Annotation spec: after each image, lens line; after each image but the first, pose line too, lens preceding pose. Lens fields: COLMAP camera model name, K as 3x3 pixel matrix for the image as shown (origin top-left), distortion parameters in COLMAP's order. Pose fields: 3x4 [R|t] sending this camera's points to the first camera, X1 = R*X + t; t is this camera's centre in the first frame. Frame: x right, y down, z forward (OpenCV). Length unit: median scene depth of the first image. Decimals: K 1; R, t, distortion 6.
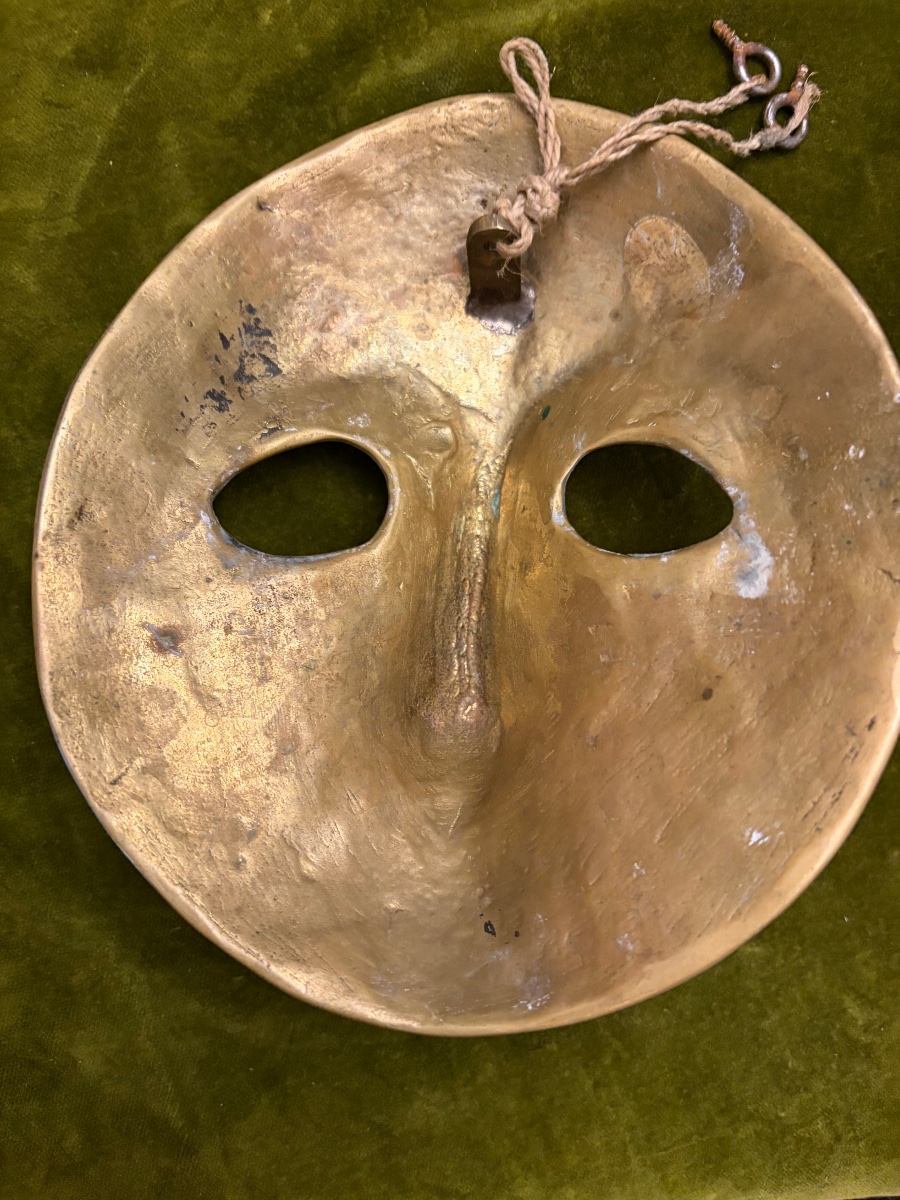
lens RADIAL K [[1017.4, 0, 452.1], [0, 1017.4, 637.6], [0, 0, 1]] dist [0.113316, -0.518947]
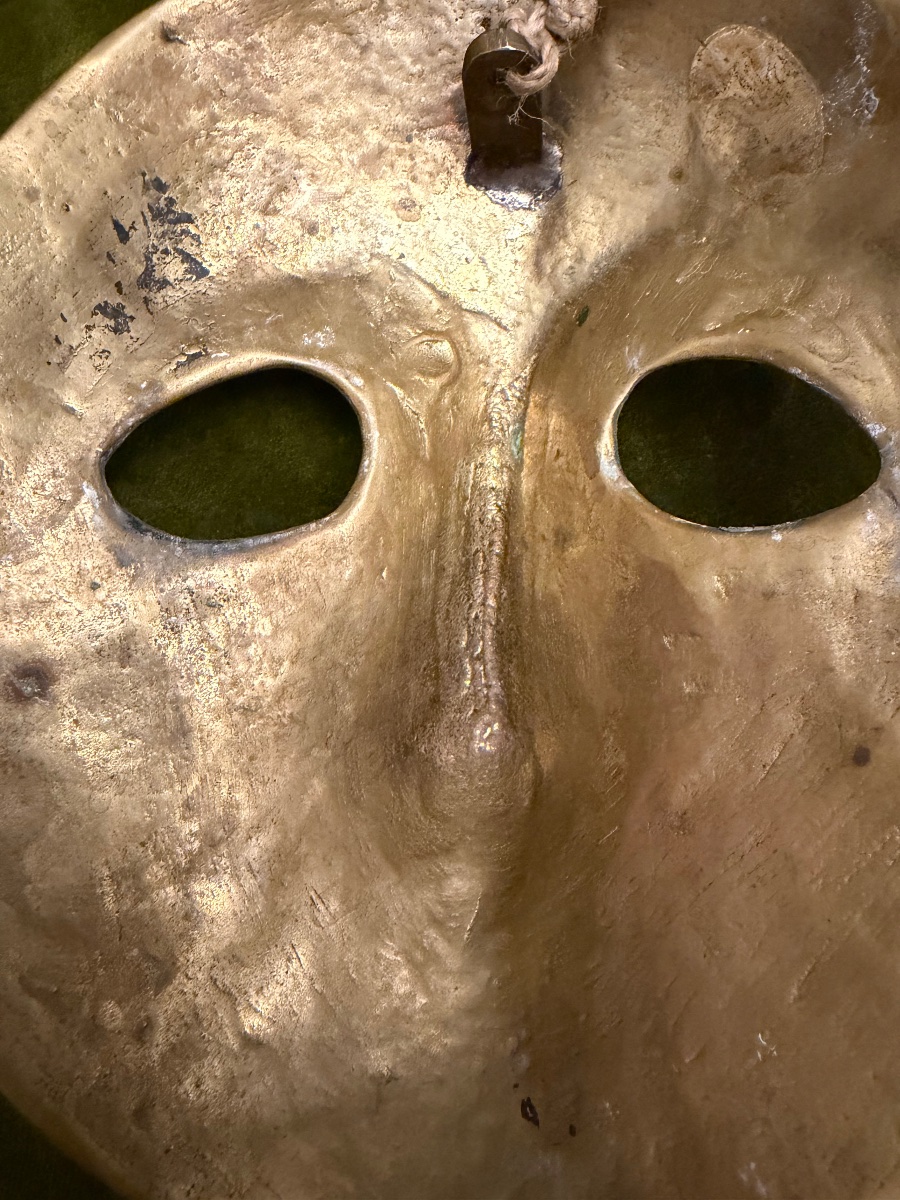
lens RADIAL K [[917.4, 0, 460.0], [0, 917.4, 496.3], [0, 0, 1]] dist [-0.001138, -0.001956]
pose [[0.999344, -0.032189, -0.016610, 0.013650], [0.032134, 0.999477, -0.003537, -0.100471], [0.016715, 0.003001, 0.999856, 0.381427]]
